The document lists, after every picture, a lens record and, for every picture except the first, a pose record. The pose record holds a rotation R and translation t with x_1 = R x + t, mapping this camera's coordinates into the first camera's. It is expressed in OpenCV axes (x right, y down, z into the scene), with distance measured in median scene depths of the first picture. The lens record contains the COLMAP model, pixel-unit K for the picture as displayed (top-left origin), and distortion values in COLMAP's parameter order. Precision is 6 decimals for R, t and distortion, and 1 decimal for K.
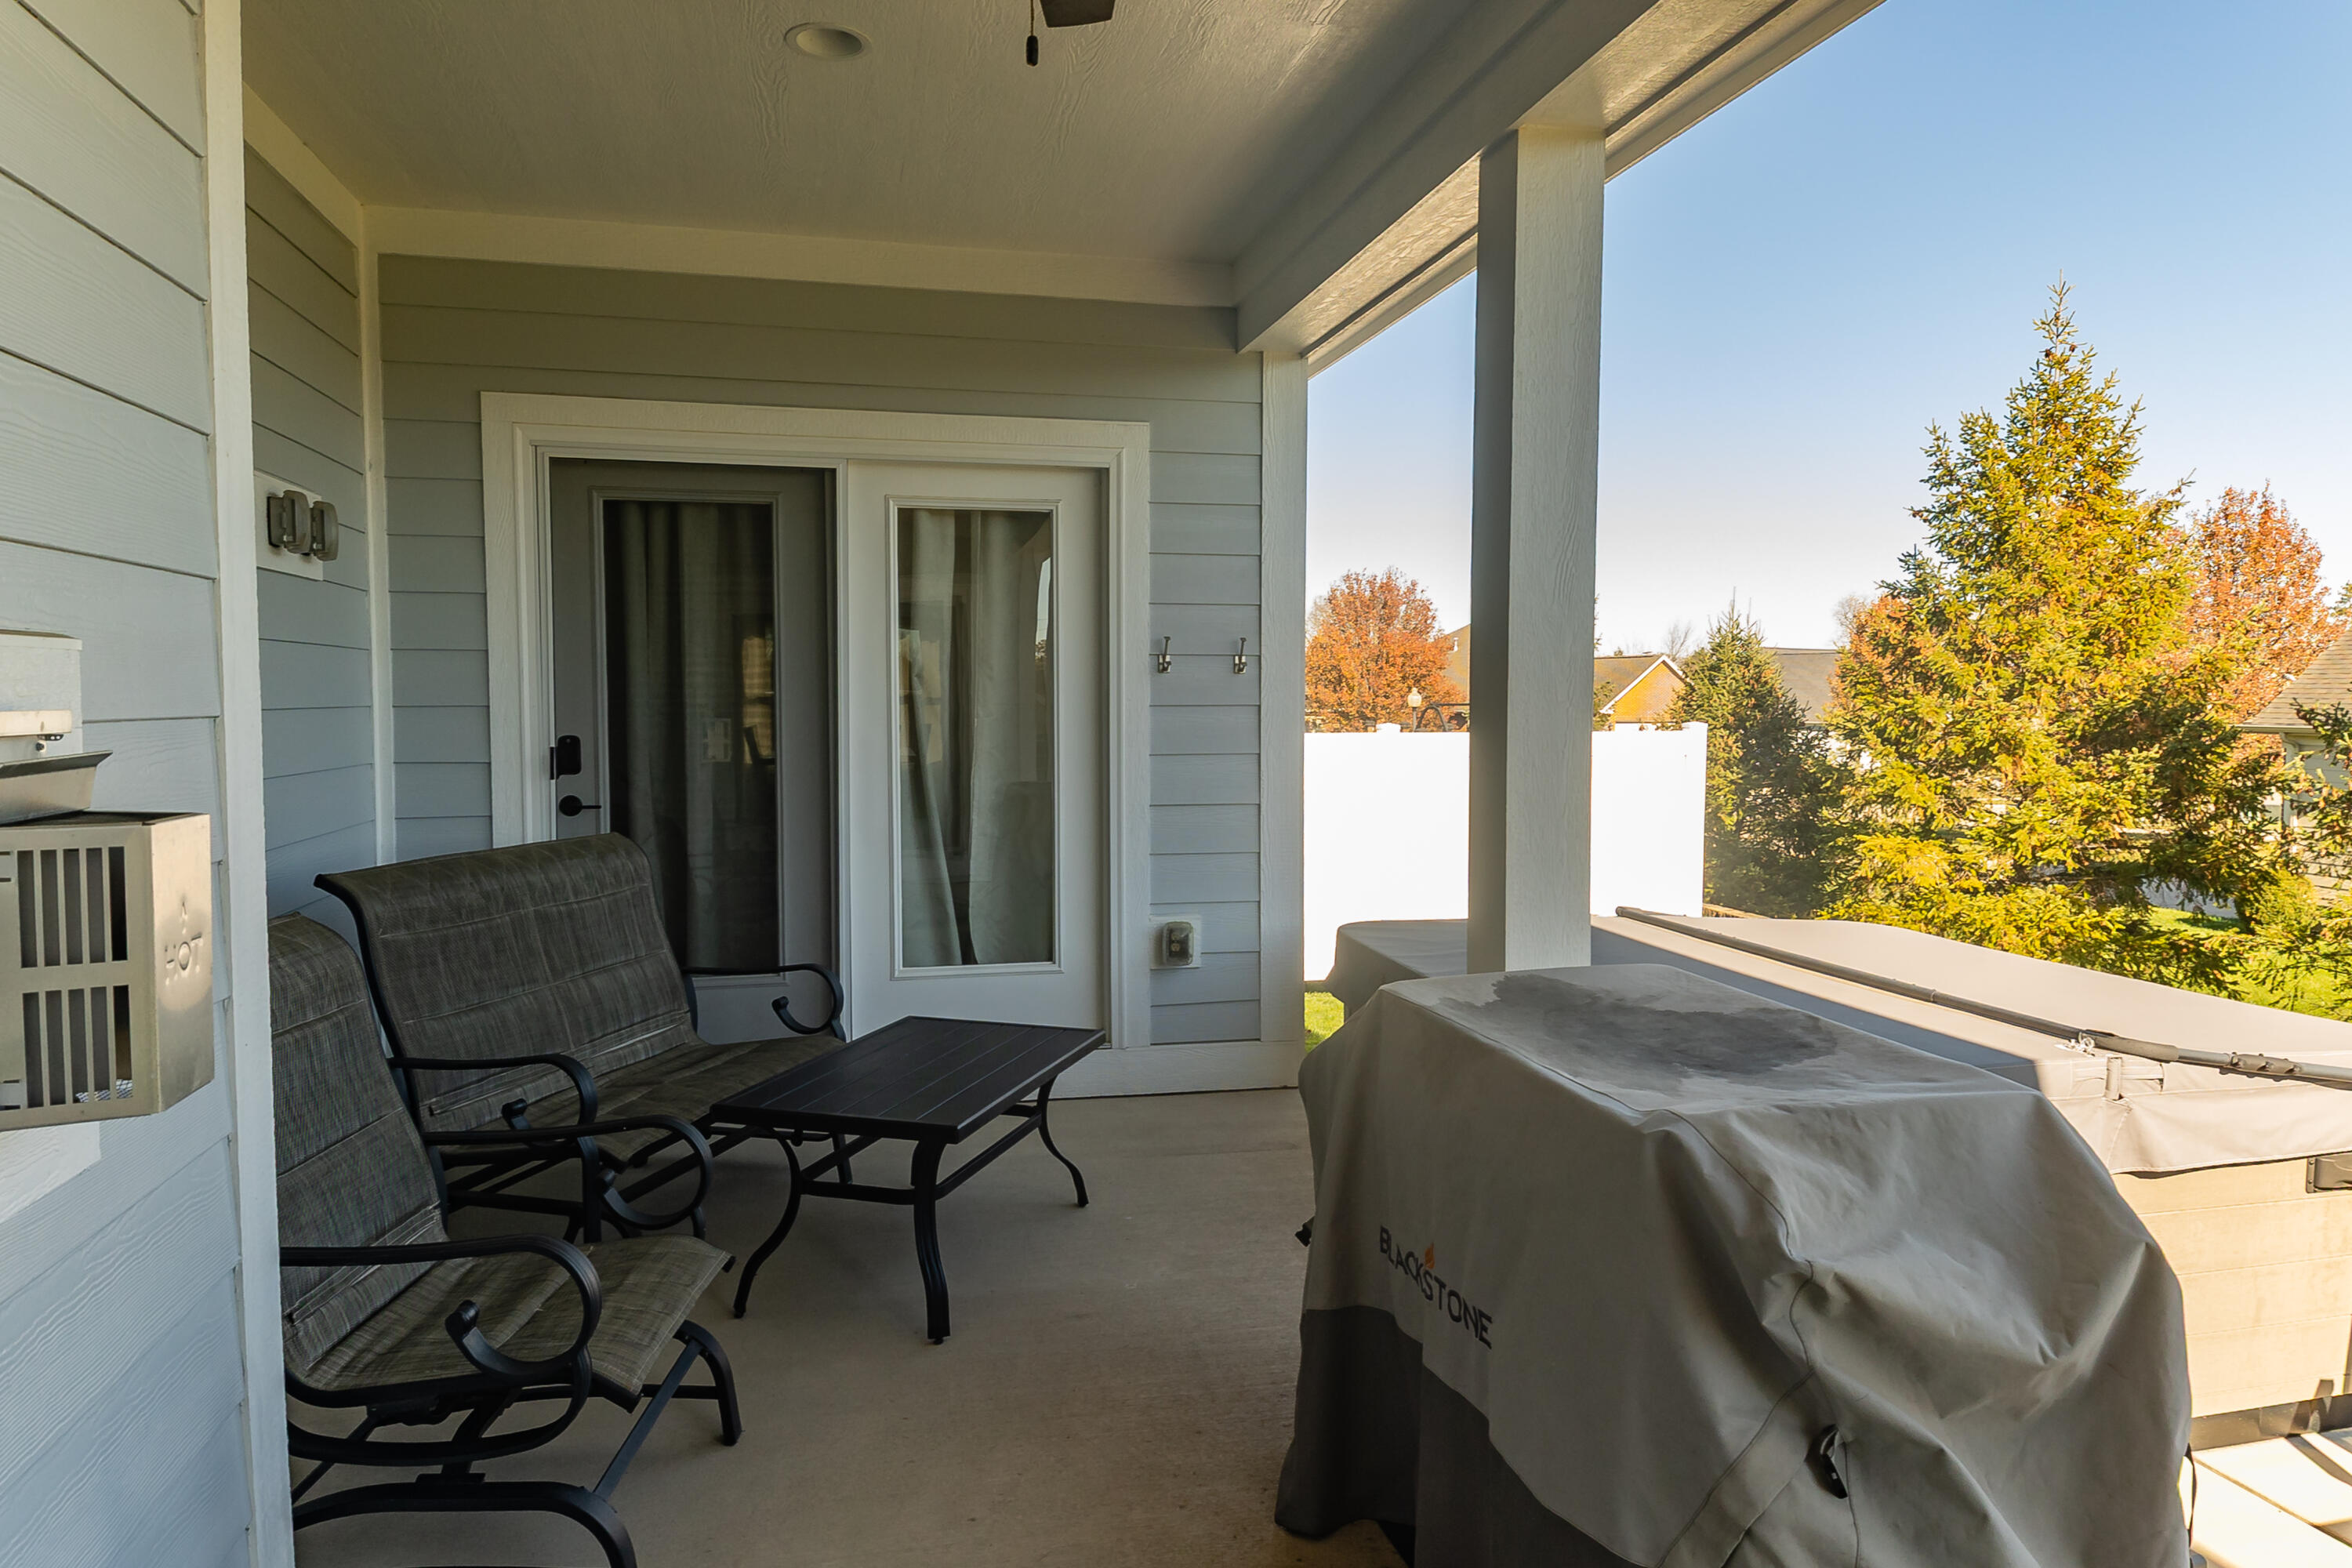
lens RADIAL K [[1446.1, 0, 1172.8], [0, 1446.1, 768.4], [0, 0, 1]] dist [0.097848, -0.123329]
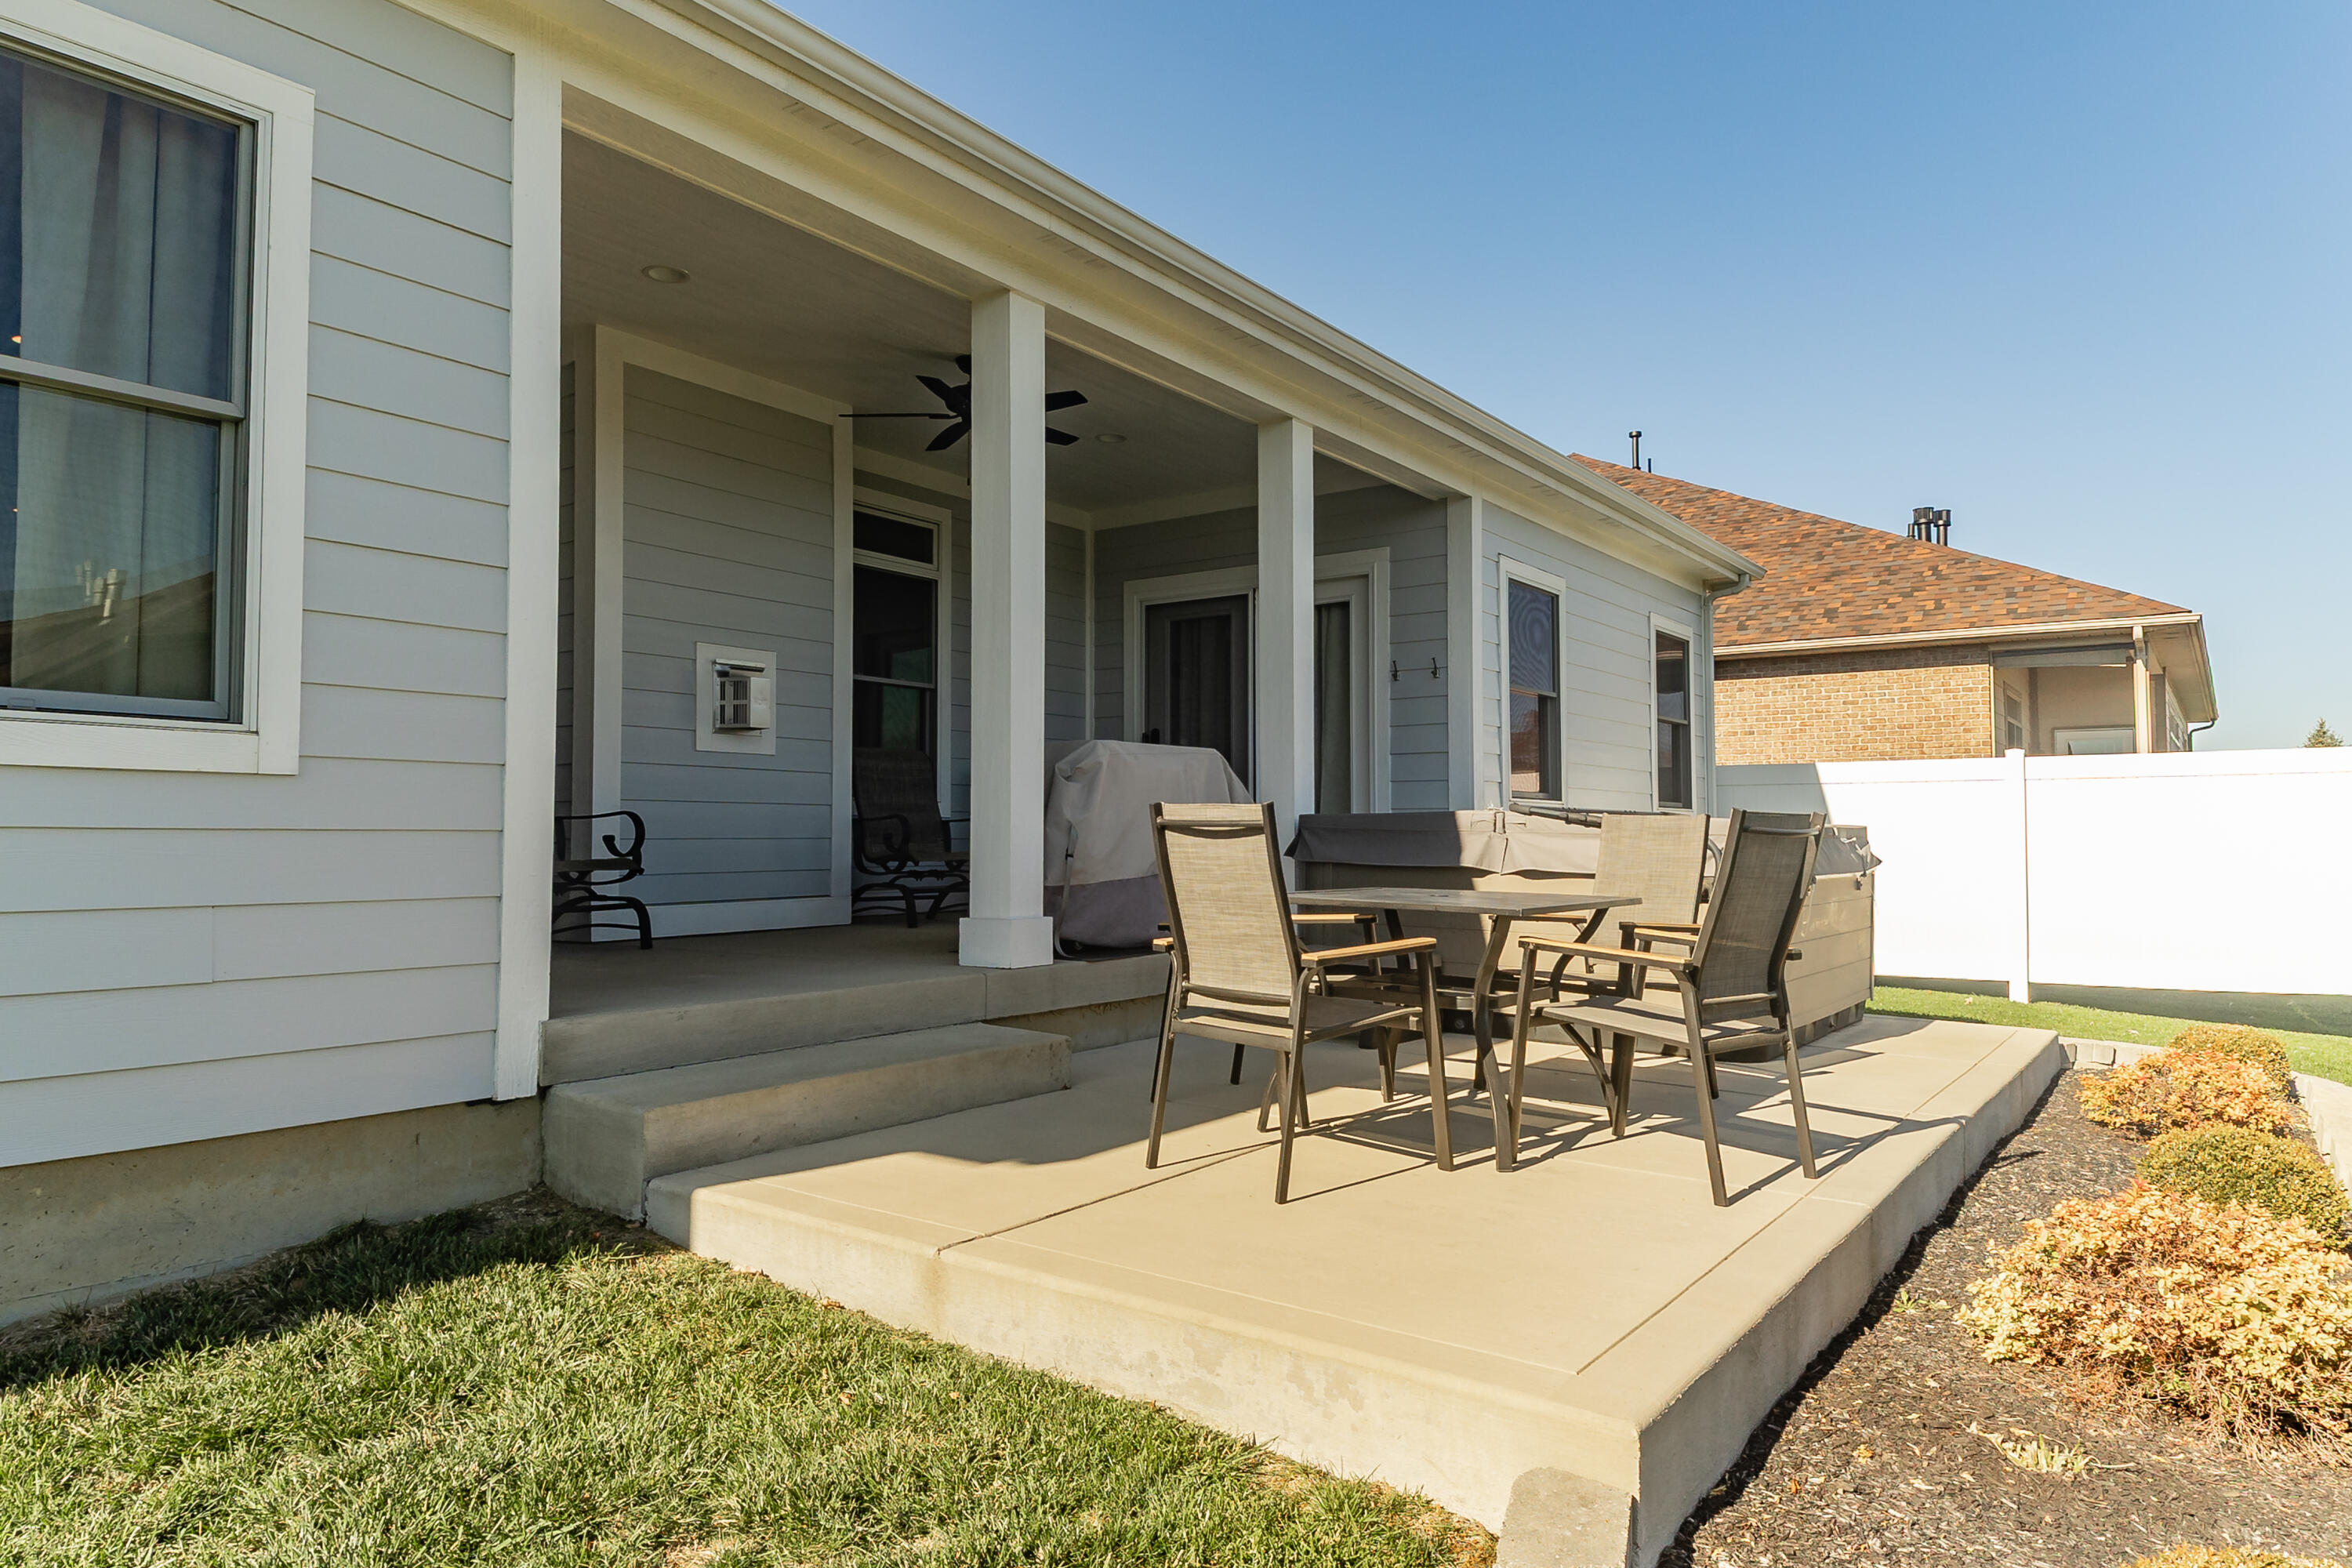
lens RADIAL K [[1458.0, 0, 1154.9], [0, 1458.0, 768.2], [0, 0, 1]] dist [0.092569, -0.132522]
pose [[0.643080, -0.030770, -0.765181, 1.280750], [-0.039915, 0.996488, -0.073617, 0.205230], [0.764758, 0.077883, 0.639593, -0.429019]]
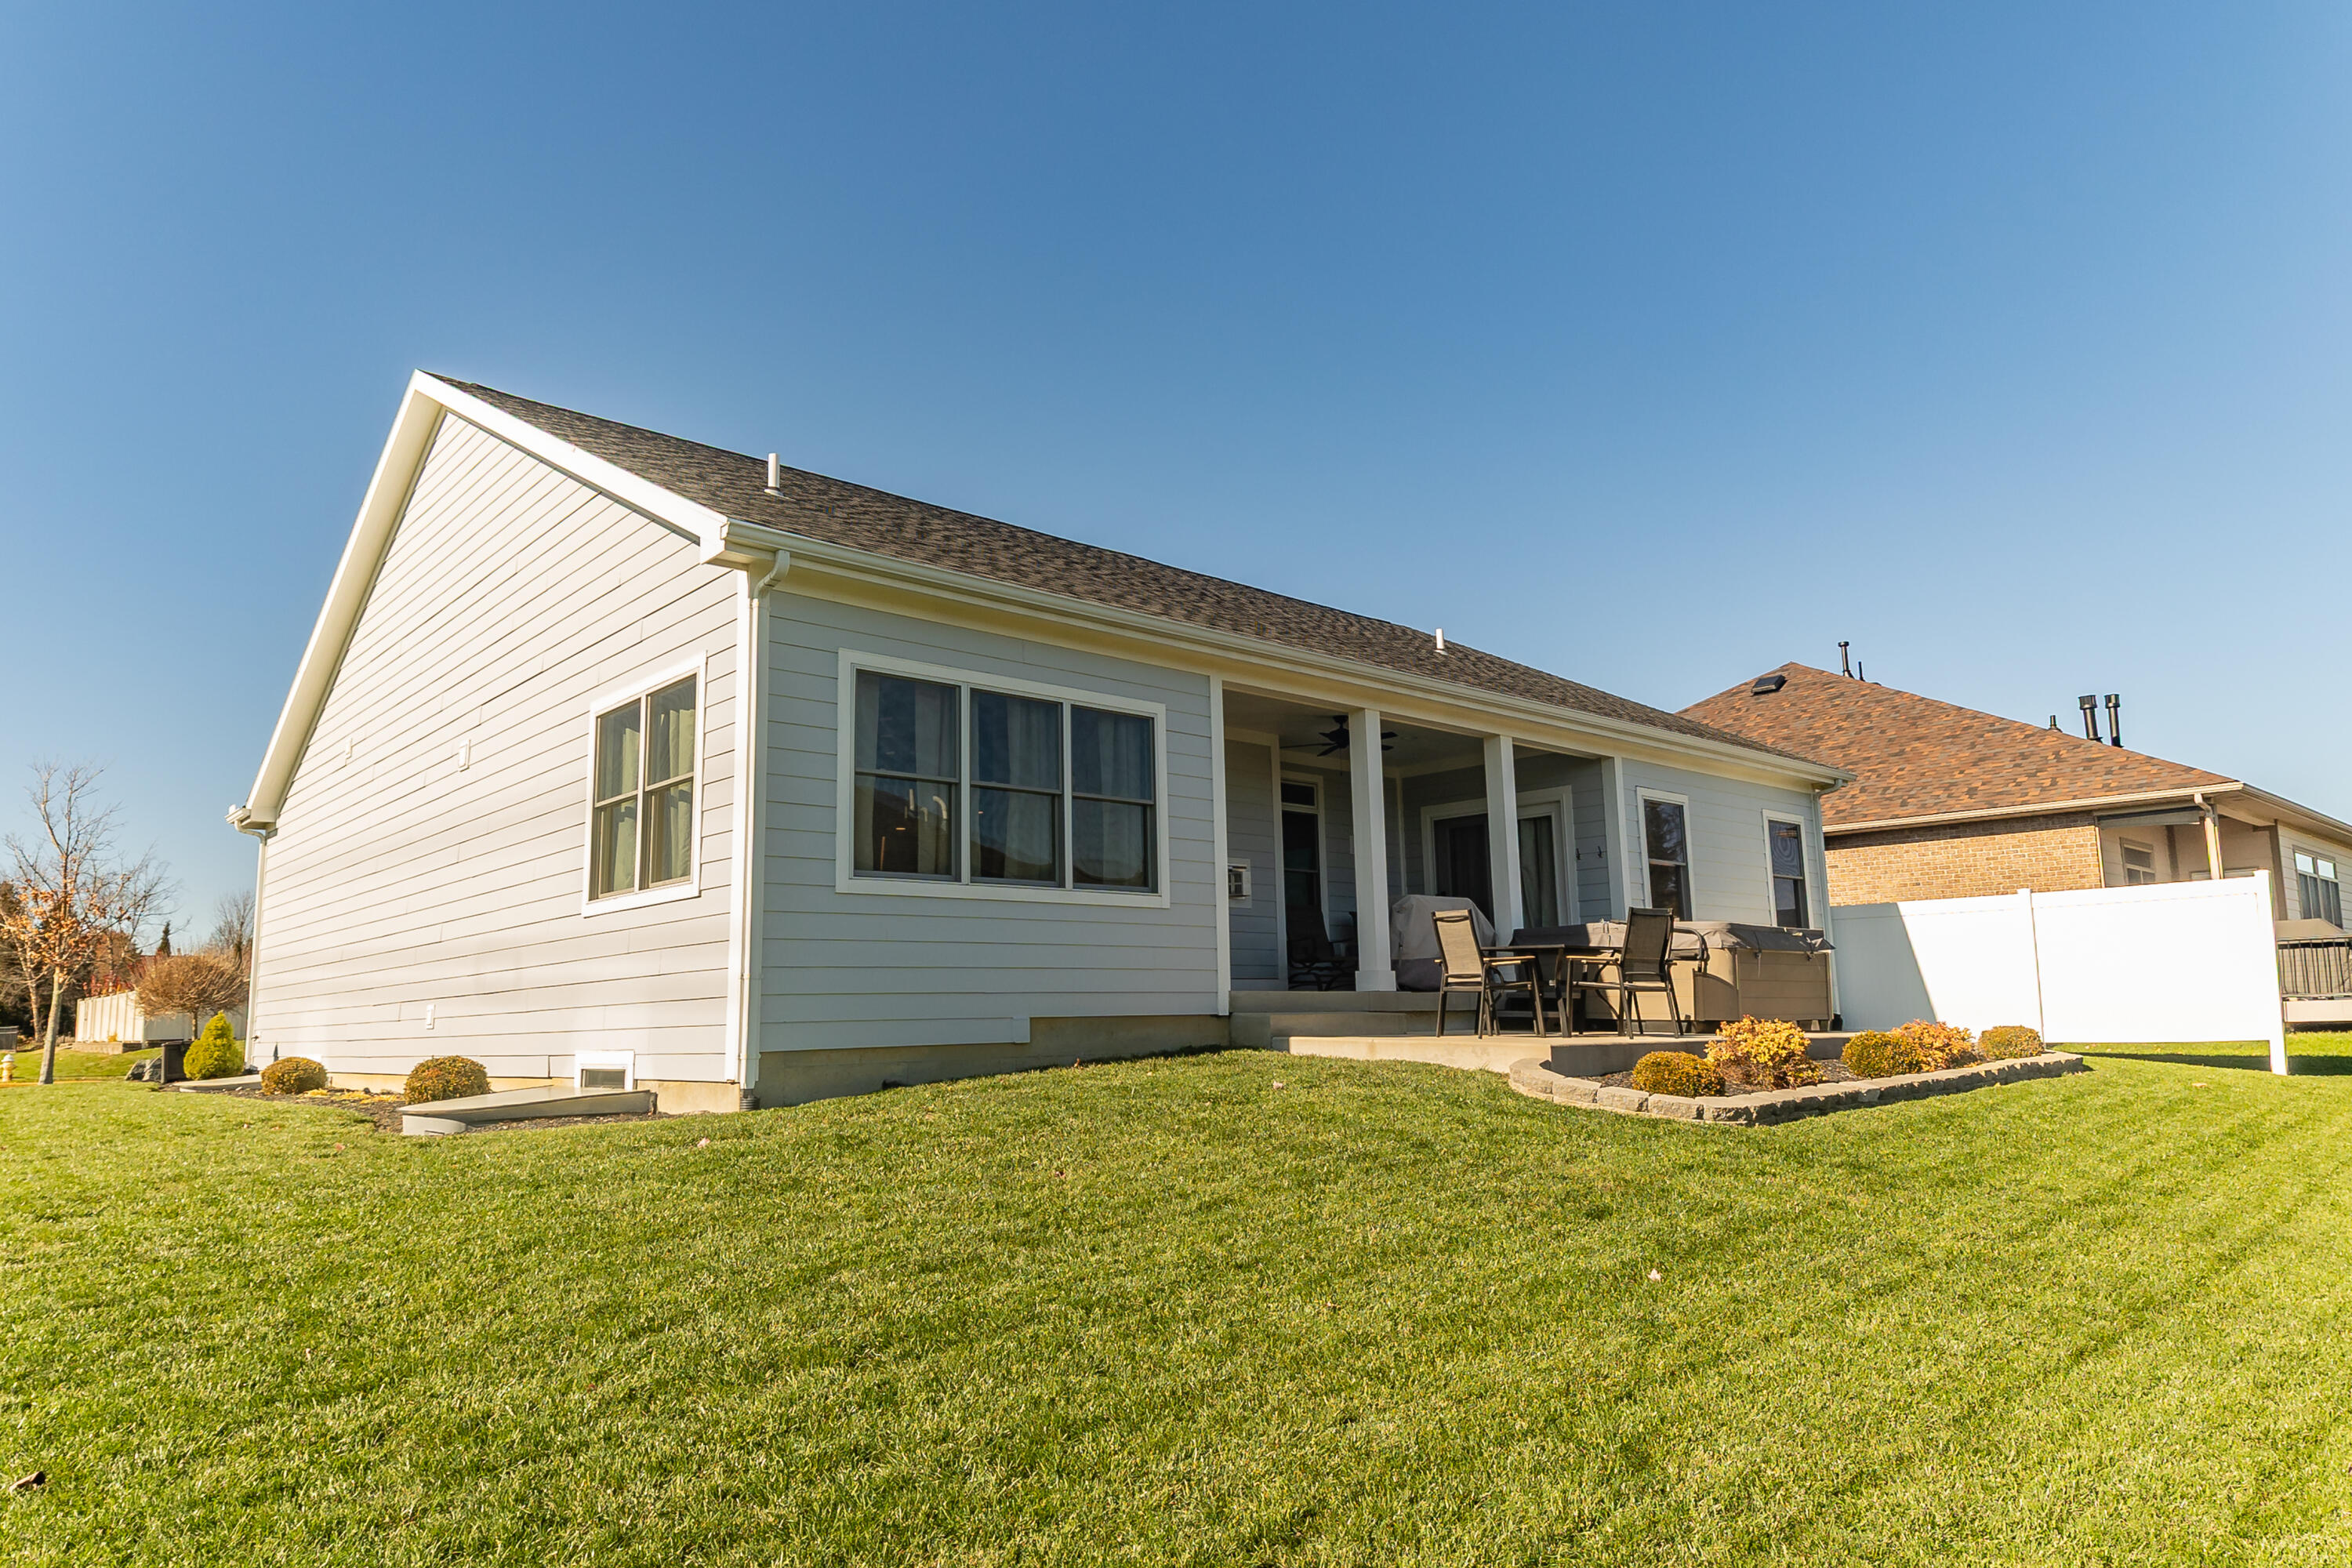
lens RADIAL K [[1446.1, 0, 1172.8], [0, 1446.1, 768.4], [0, 0, 1]] dist [0.097848, -0.123329]
pose [[0.477444, -0.152534, -0.865321, 2.572179], [-0.026254, 0.981900, -0.187569, 0.394810], [0.878270, 0.112272, 0.464798, -1.431025]]
